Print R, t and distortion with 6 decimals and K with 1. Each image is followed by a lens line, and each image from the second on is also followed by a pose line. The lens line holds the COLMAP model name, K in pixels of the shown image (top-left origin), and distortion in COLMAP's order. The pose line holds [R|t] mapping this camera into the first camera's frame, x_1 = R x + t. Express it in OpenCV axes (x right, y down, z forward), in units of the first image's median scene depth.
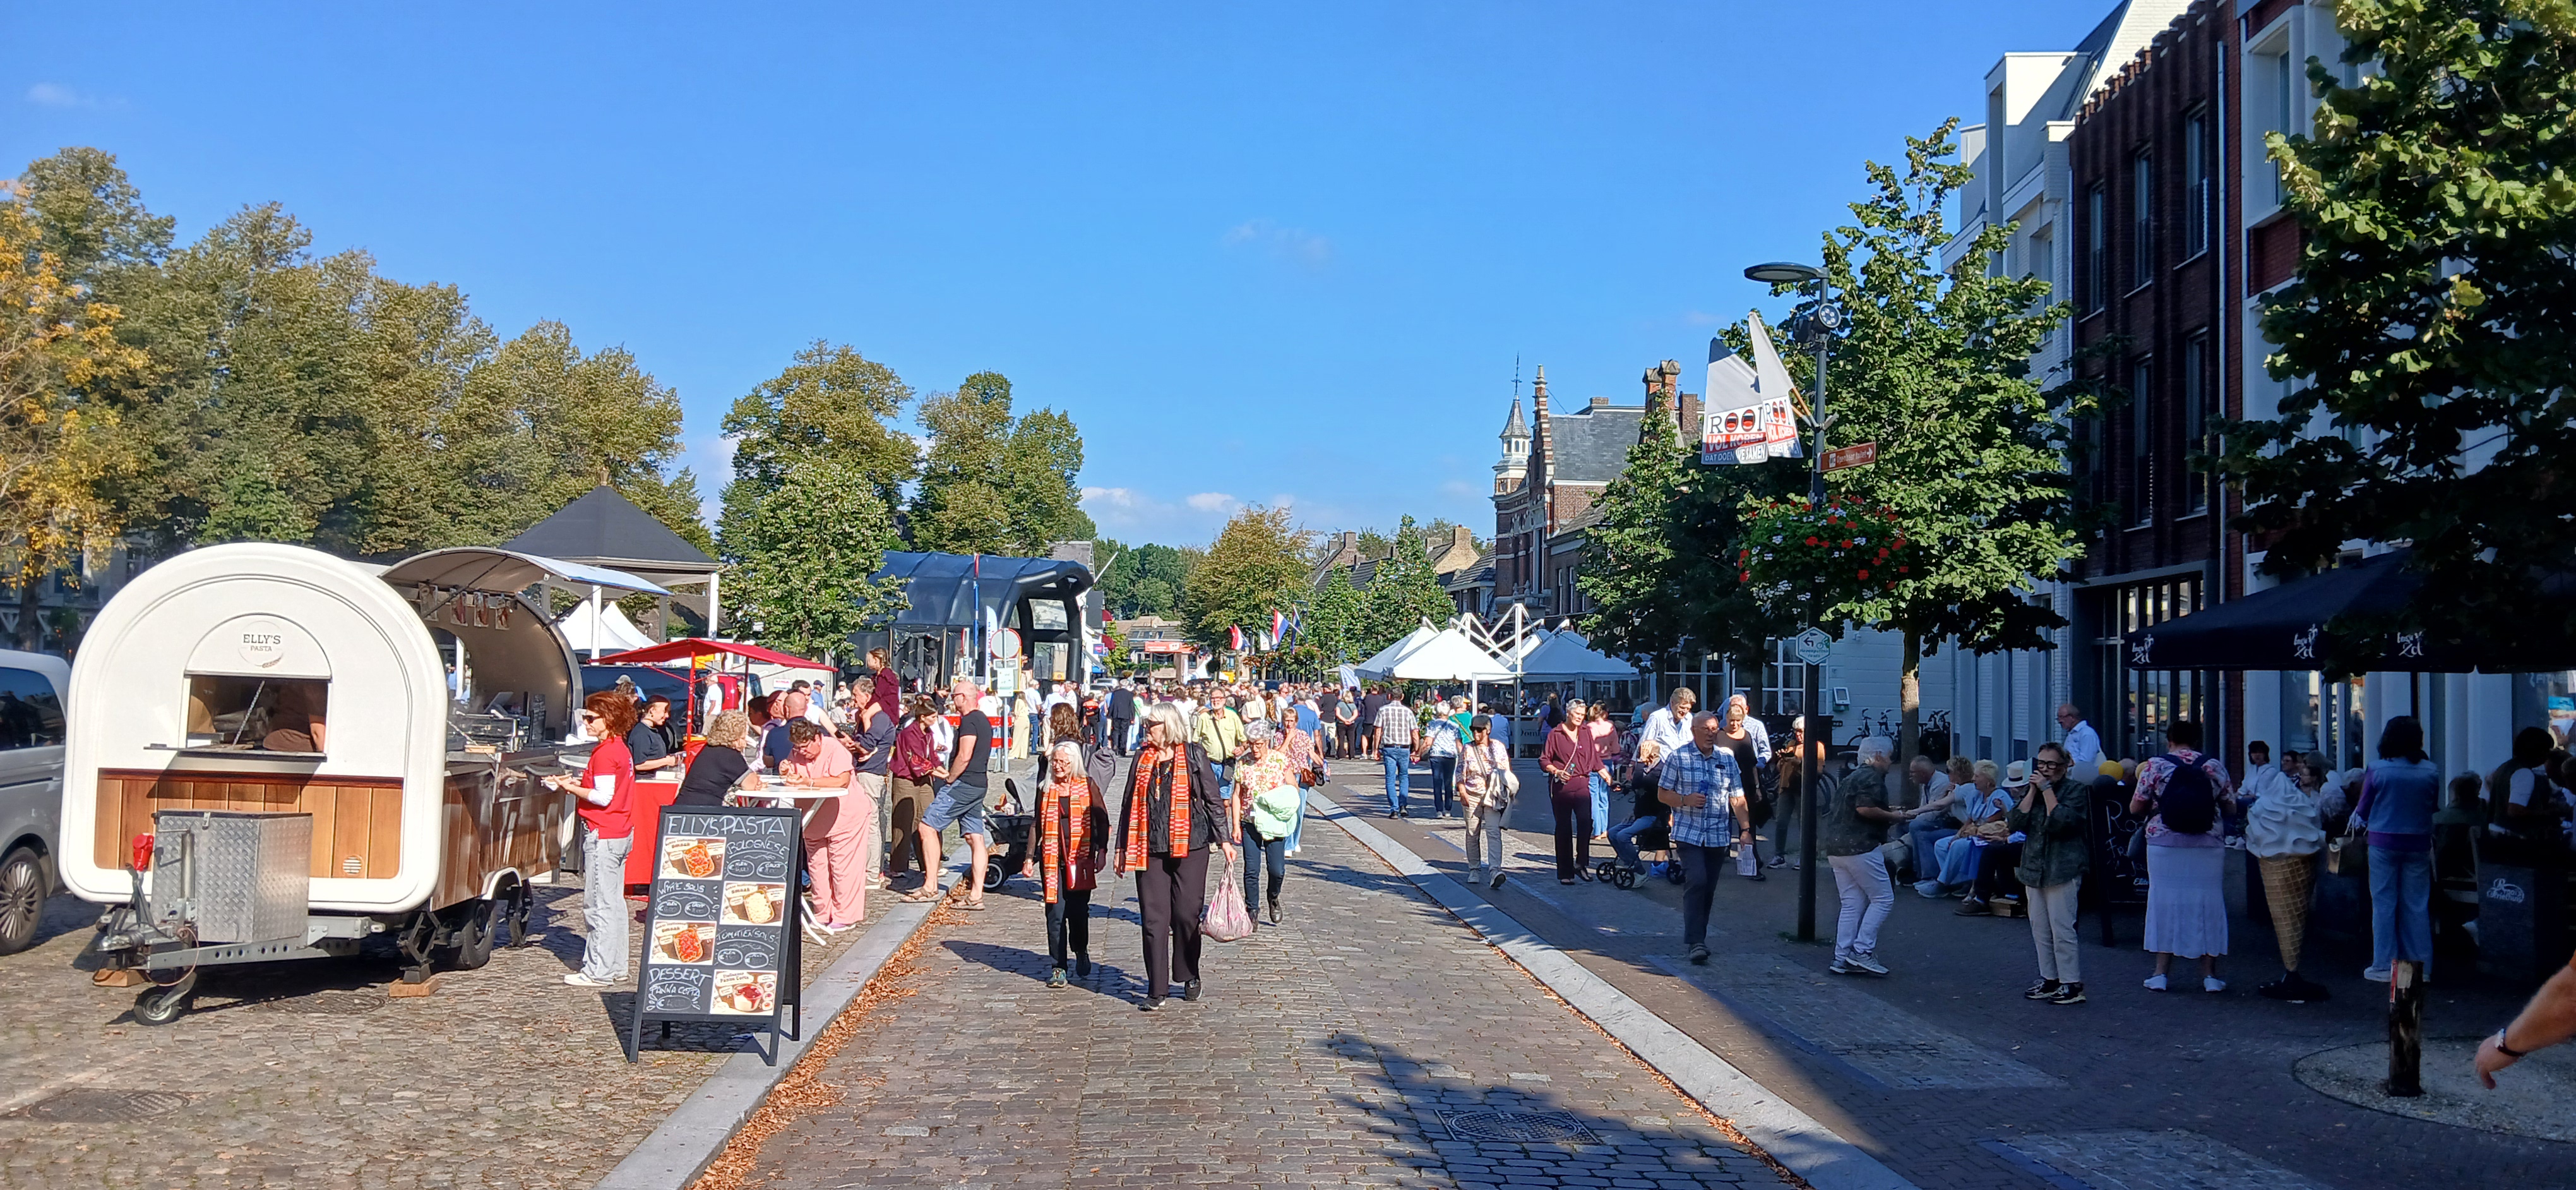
lens RADIAL K [[1825.4, 0, 1285.9], [0, 1825.4, 592.6], [0, 0, 1]] dist [0.004452, 0.000252]
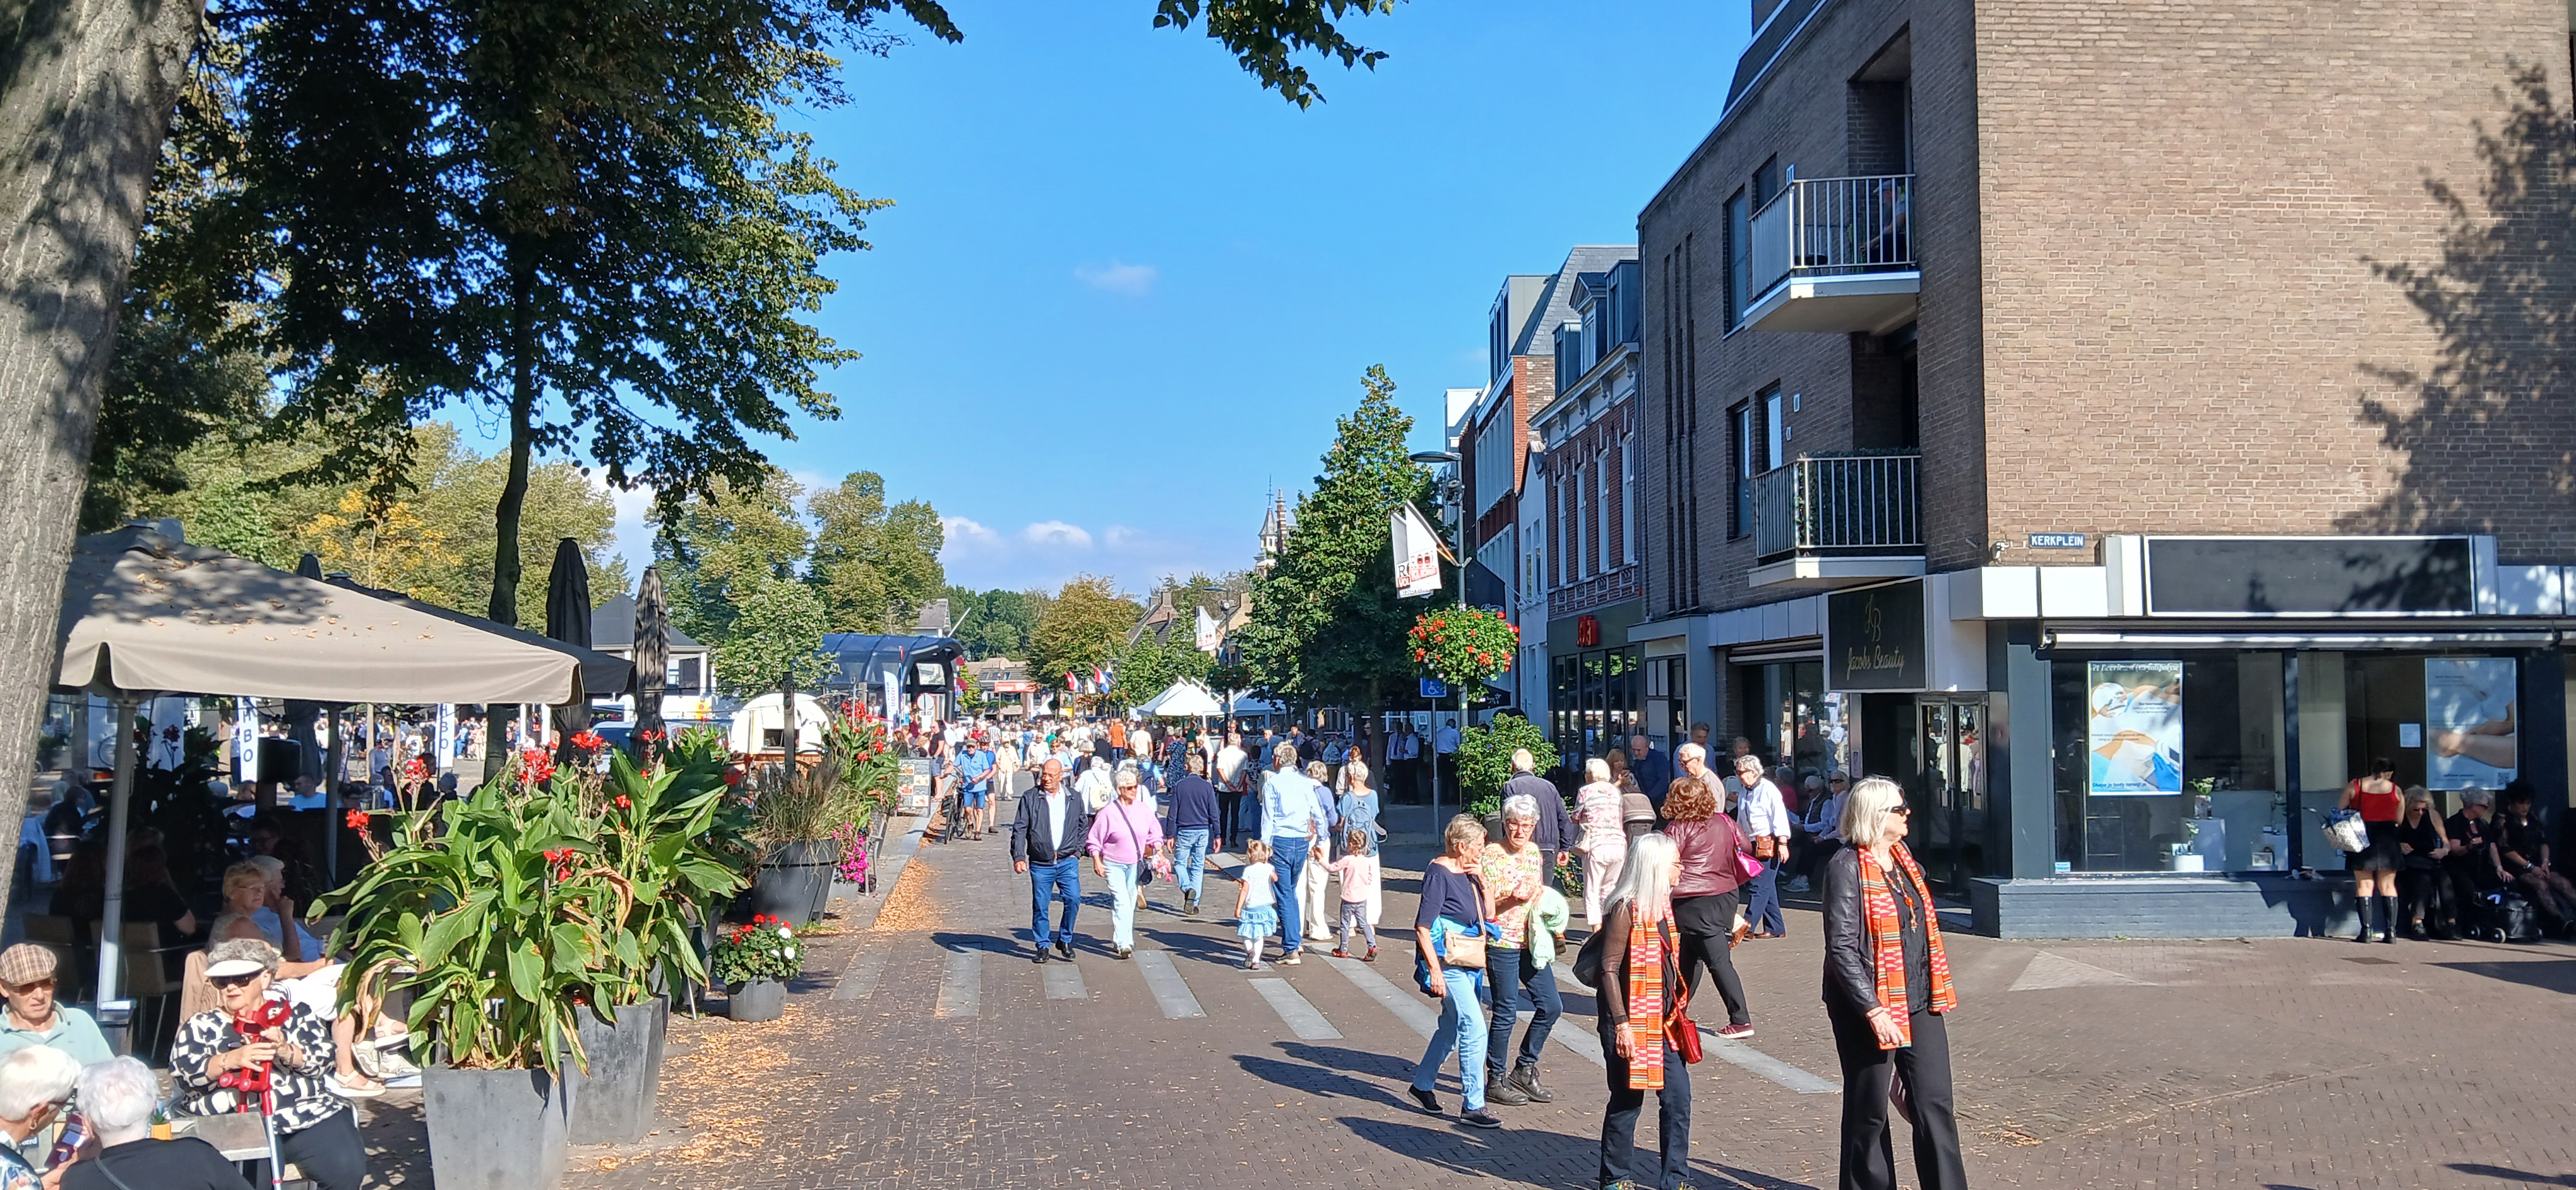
lens RADIAL K [[1825.4, 0, 1294.6], [0, 1825.4, 598.9], [0, 0, 1]] dist [0.004452, 0.000252]
pose [[0.995950, -0.015967, 0.088476, 0.015323], [0.017158, 0.999772, -0.012721, -0.013304], [-0.088253, 0.014187, 0.995997, -0.249071]]
